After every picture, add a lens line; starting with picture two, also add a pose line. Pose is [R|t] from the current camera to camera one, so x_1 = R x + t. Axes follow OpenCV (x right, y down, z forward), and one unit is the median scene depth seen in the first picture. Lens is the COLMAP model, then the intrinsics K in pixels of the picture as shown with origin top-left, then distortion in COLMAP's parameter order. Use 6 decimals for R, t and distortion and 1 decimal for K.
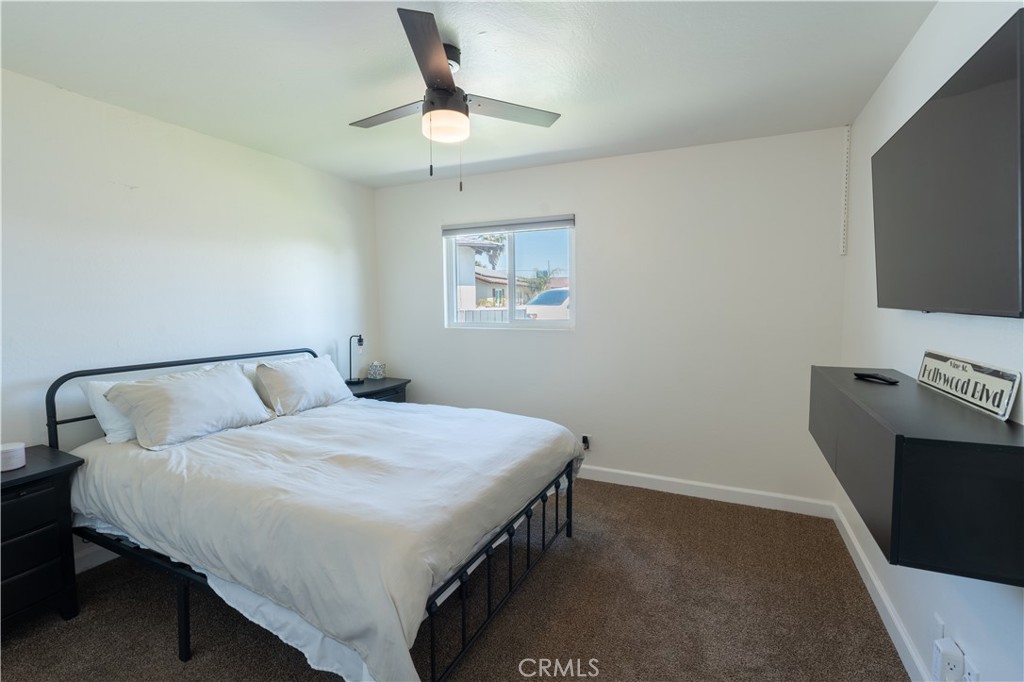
lens RADIAL K [[462.7, 0, 513.9], [0, 462.7, 336.8], [0, 0, 1]] dist [-0.004104, -0.000344]
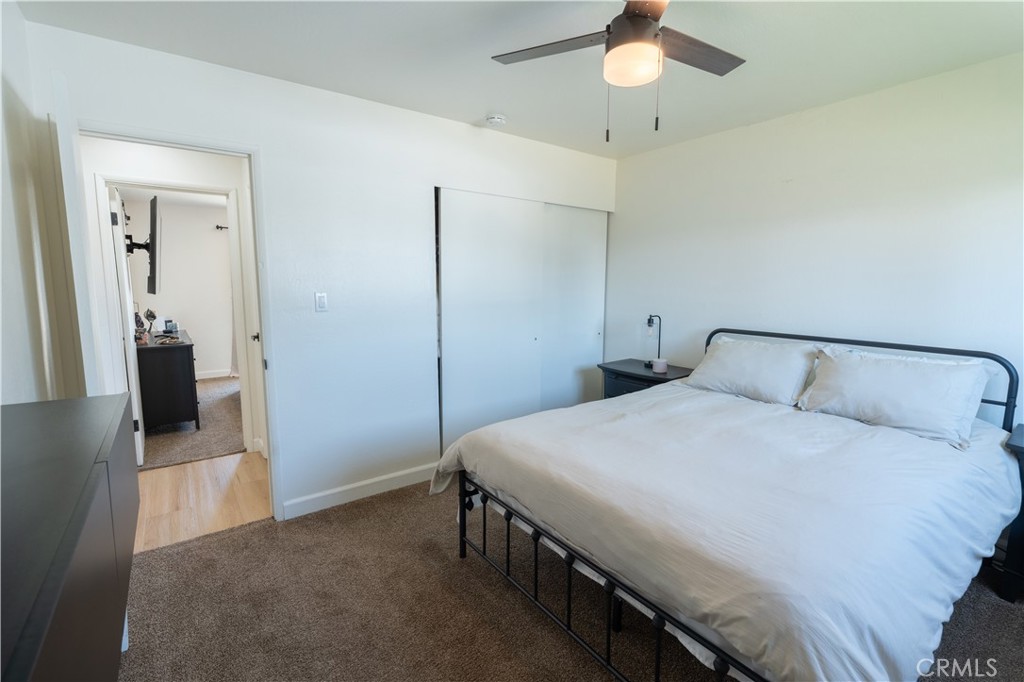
lens RADIAL K [[462.7, 0, 513.9], [0, 462.7, 336.8], [0, 0, 1]] dist [-0.004104, -0.000344]
pose [[-0.474097, 0.104684, -0.874227, 0.610020], [-0.064707, 0.986079, 0.153169, -0.075632], [0.878092, 0.129186, -0.460723, 1.053221]]
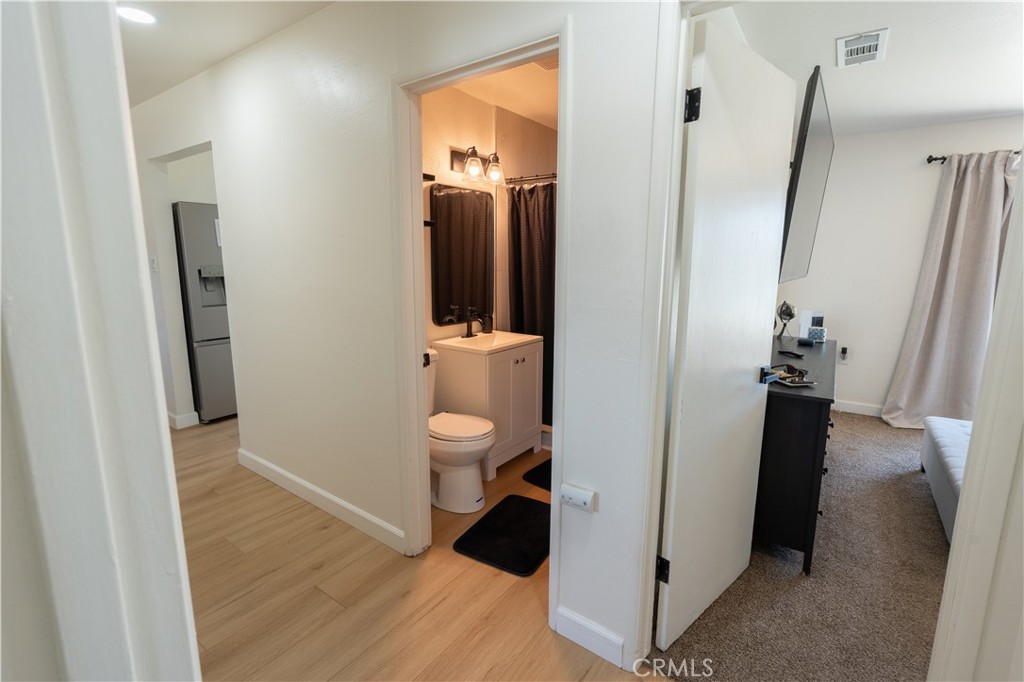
lens RADIAL K [[462.7, 0, 513.9], [0, 462.7, 336.8], [0, 0, 1]] dist [-0.004104, -0.000344]
pose [[-0.983860, -0.032217, 0.176018, 0.493625], [0.010752, 0.971239, 0.237865, -0.059019], [-0.178618, 0.235918, -0.955216, 0.832210]]
